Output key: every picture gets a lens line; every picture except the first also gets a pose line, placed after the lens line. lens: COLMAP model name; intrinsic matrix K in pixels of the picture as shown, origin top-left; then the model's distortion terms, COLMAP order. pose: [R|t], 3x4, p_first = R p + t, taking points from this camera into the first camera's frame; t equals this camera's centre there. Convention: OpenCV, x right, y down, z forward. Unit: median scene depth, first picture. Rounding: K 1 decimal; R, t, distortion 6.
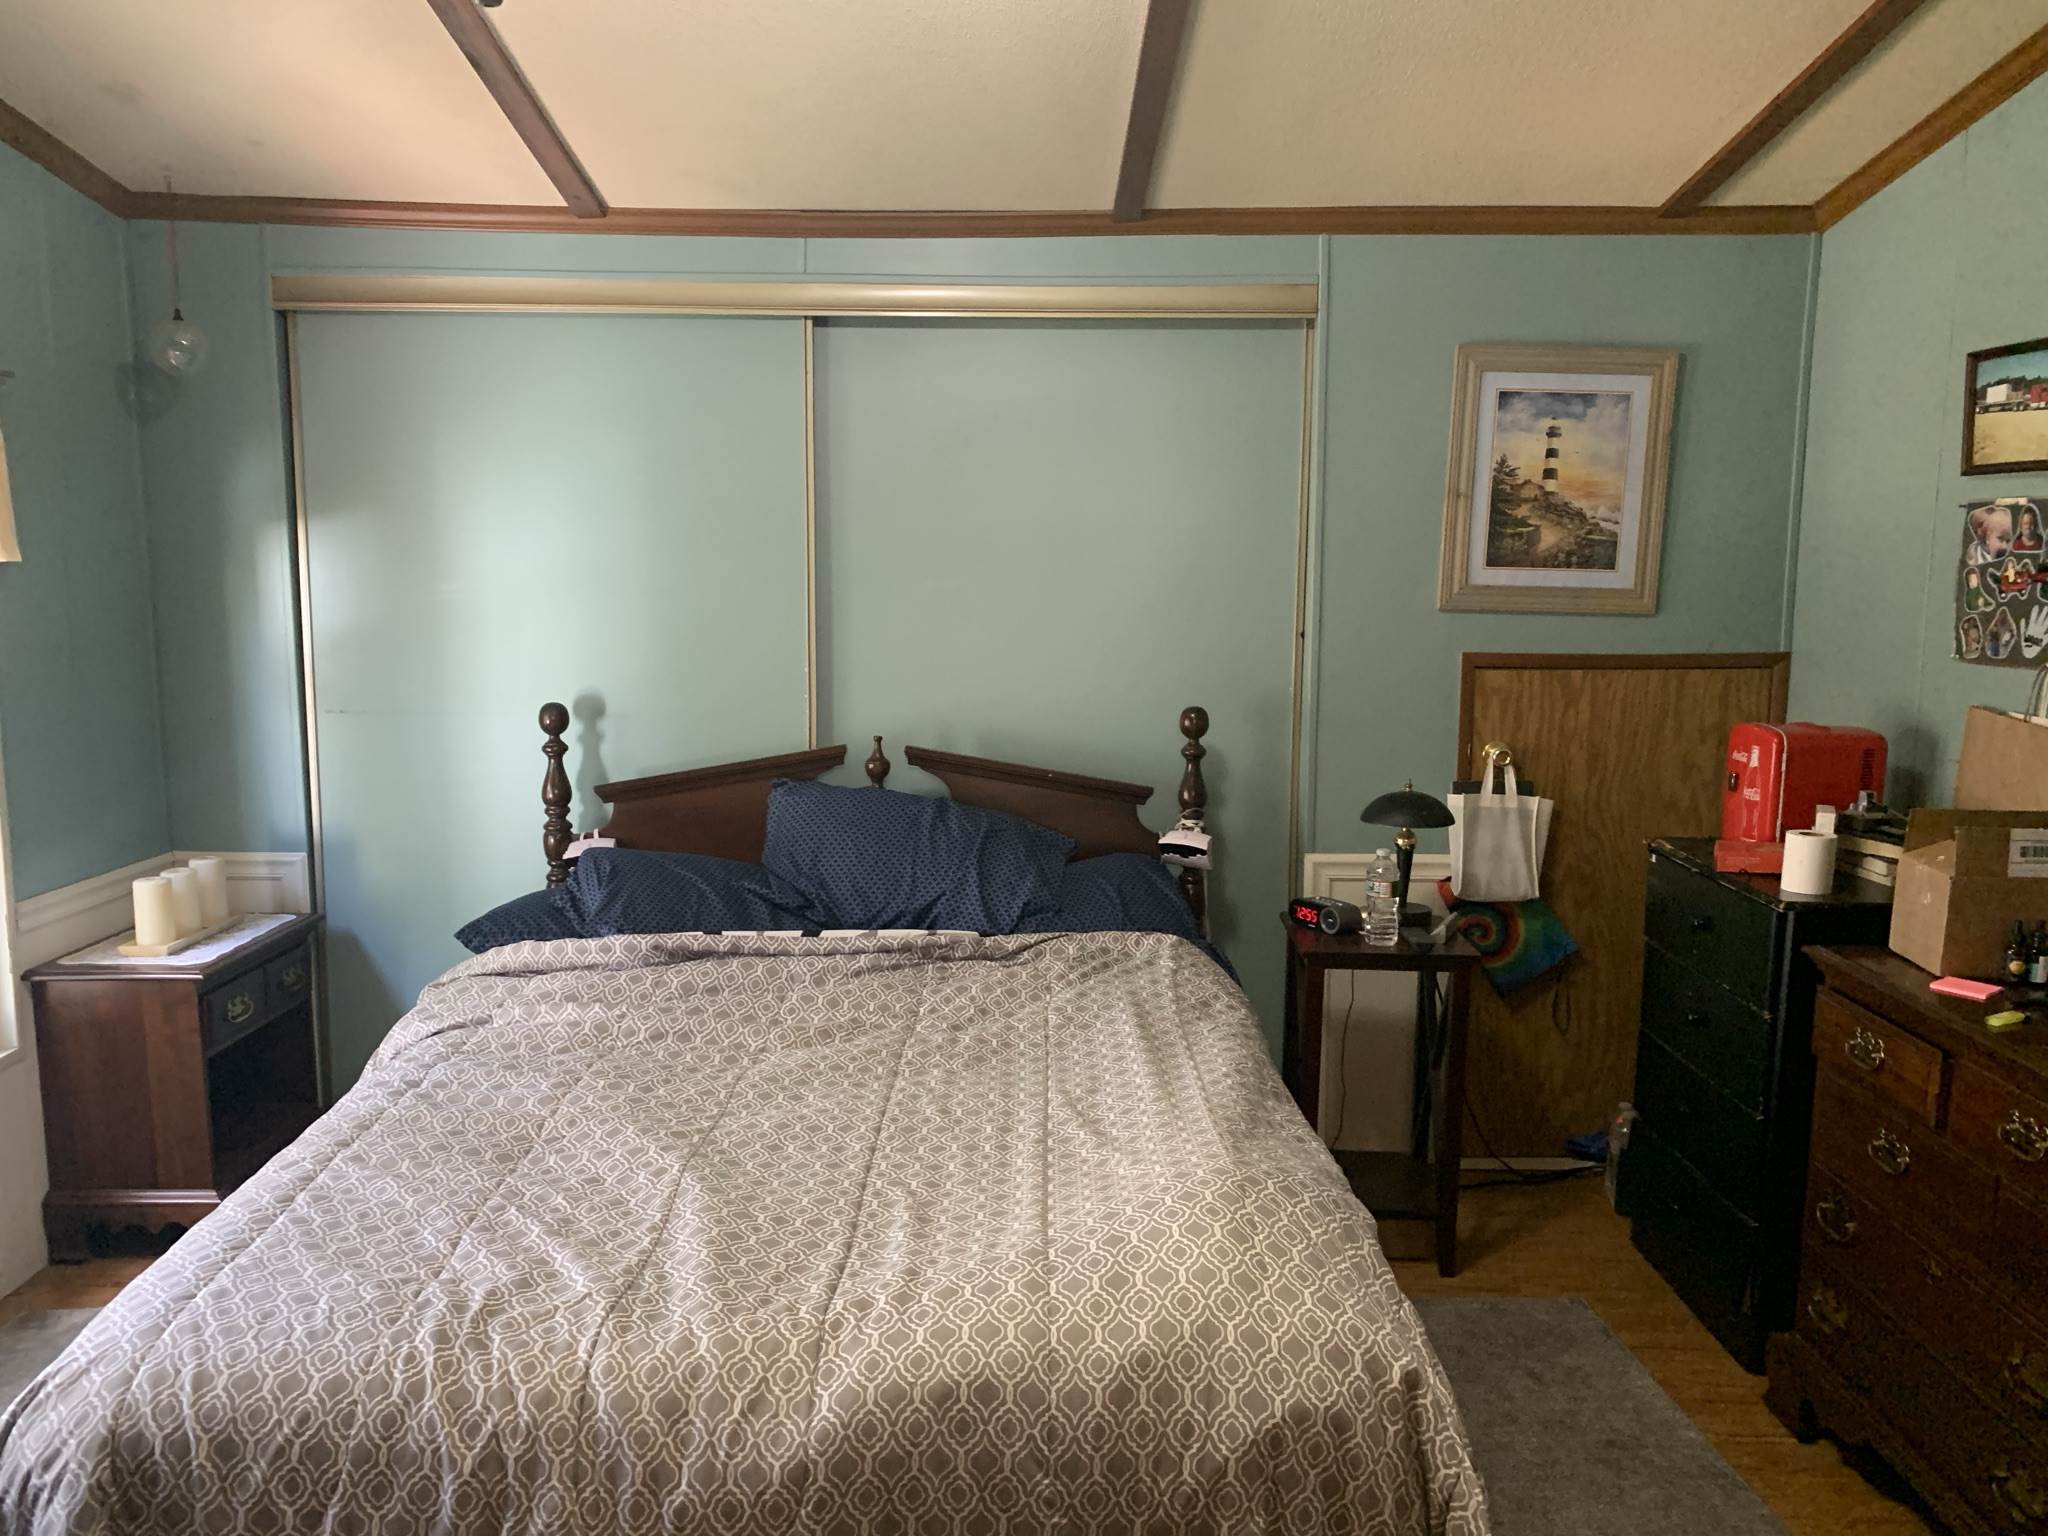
lens RADIAL K [[1561.4, 0, 1024.0], [0, 1561.4, 768.0], [0, 0, 1]] dist [0.082375, -0.128927]
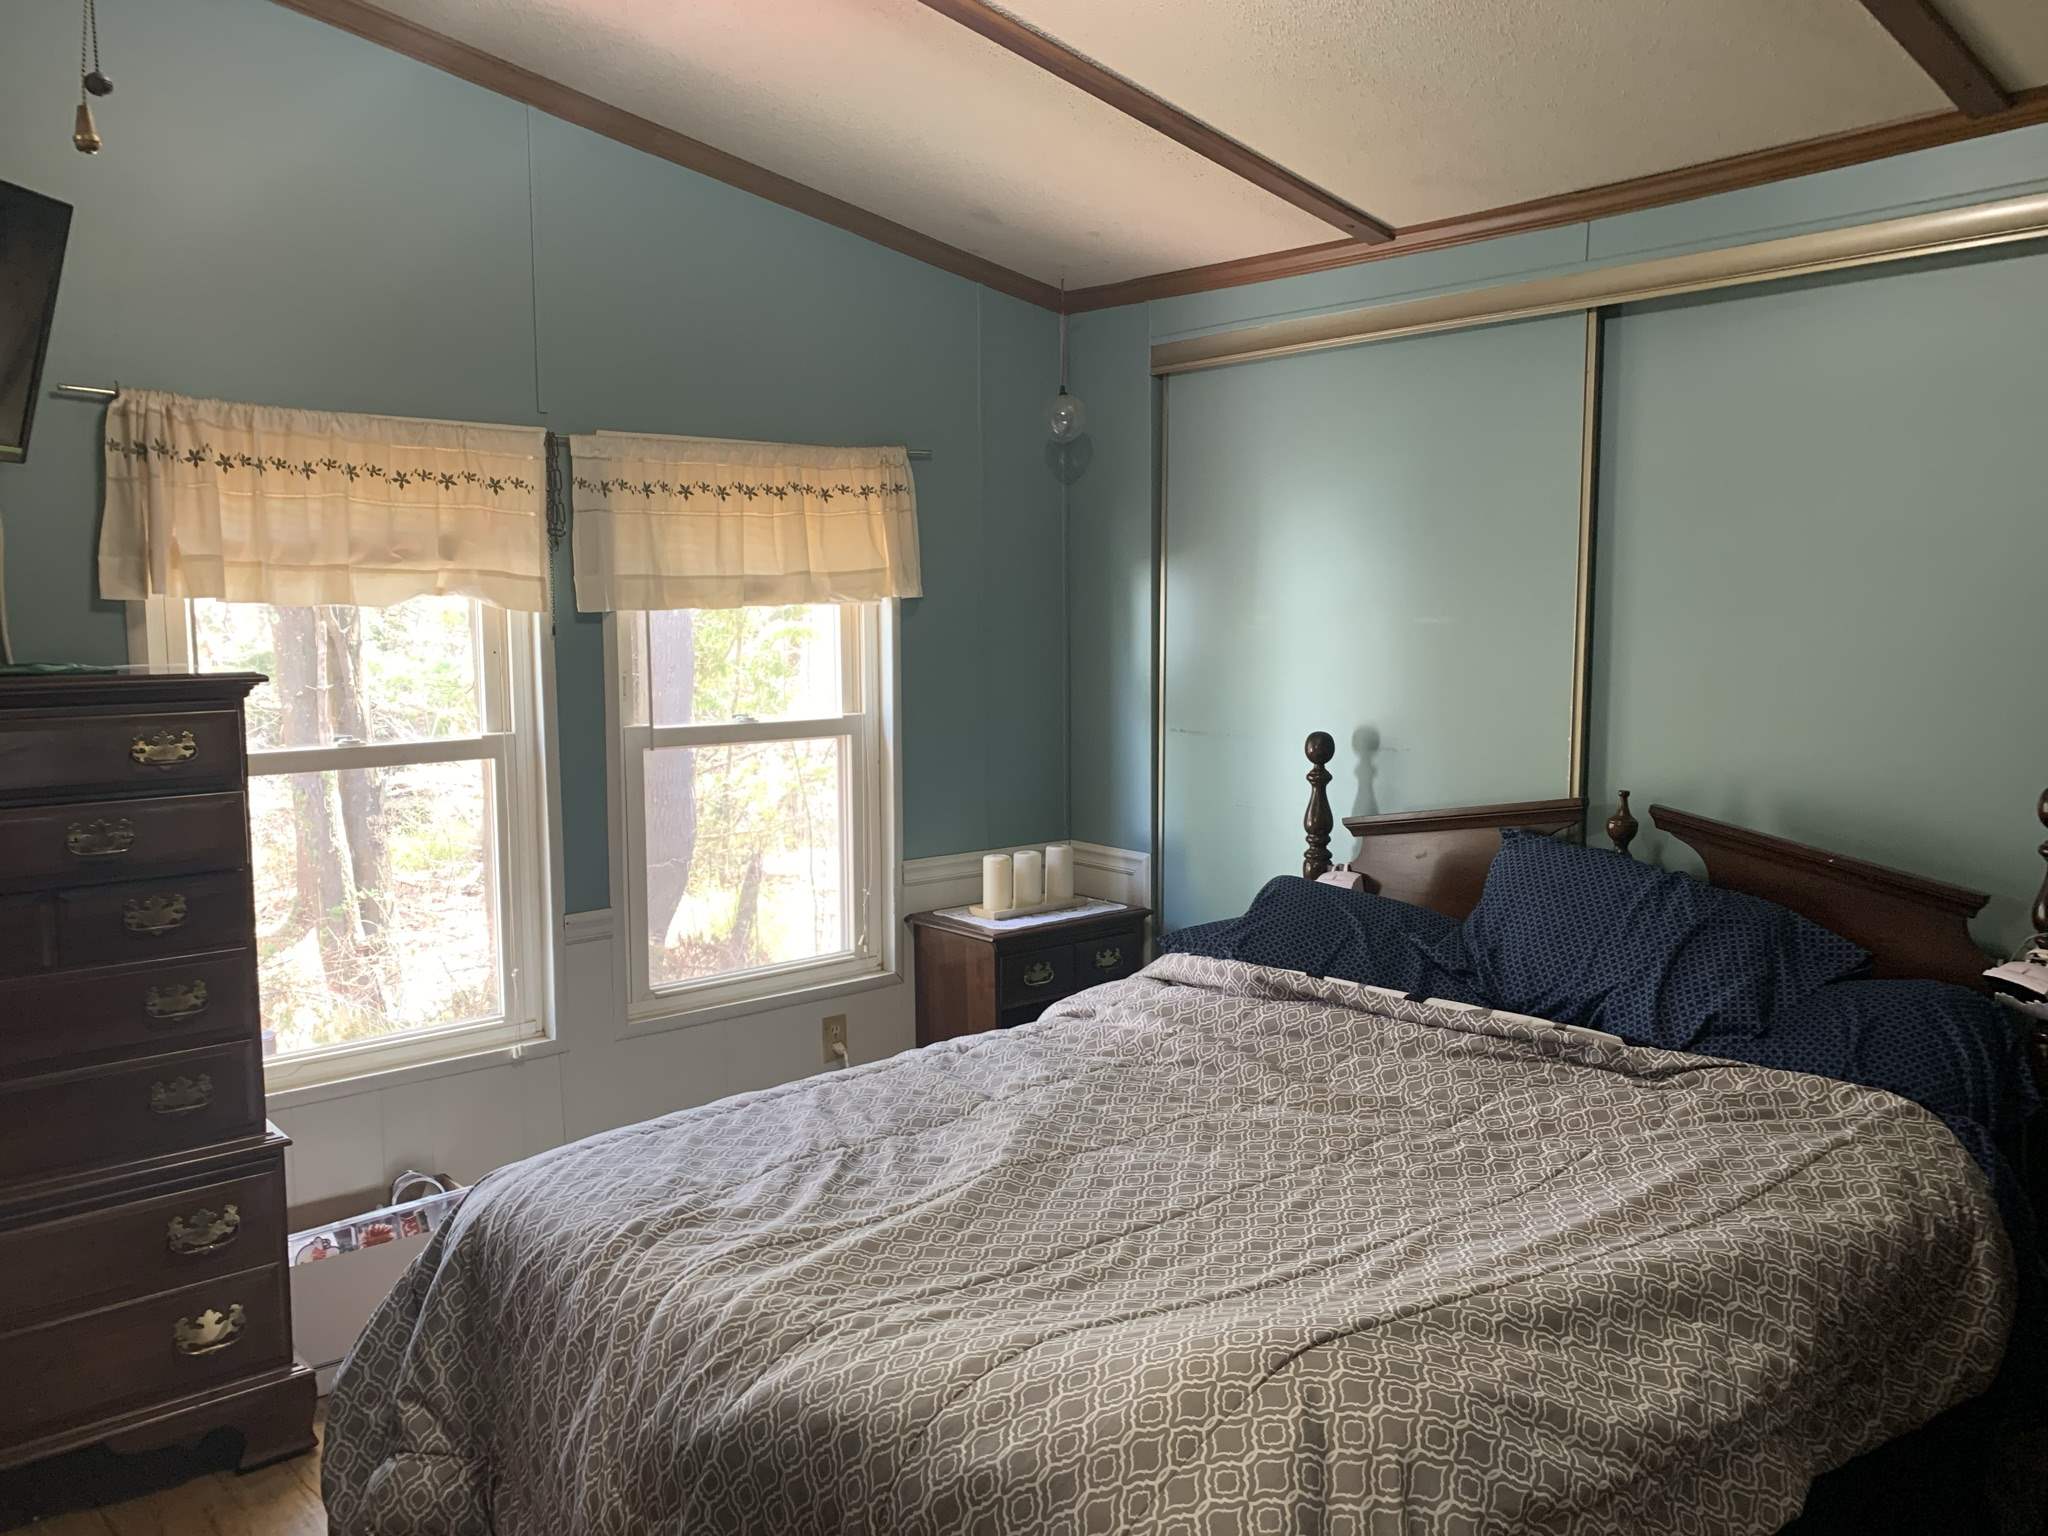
lens RADIAL K [[1581.4, 0, 1050.4], [0, 1581.4, 760.3], [0, 0, 1]] dist [0.183052, -0.486411]
pose [[0.658088, 0.067465, -0.749913, 0.423724], [-0.096337, 0.995336, 0.005004, -0.014355], [0.746753, 0.068951, 0.661518, 0.243148]]
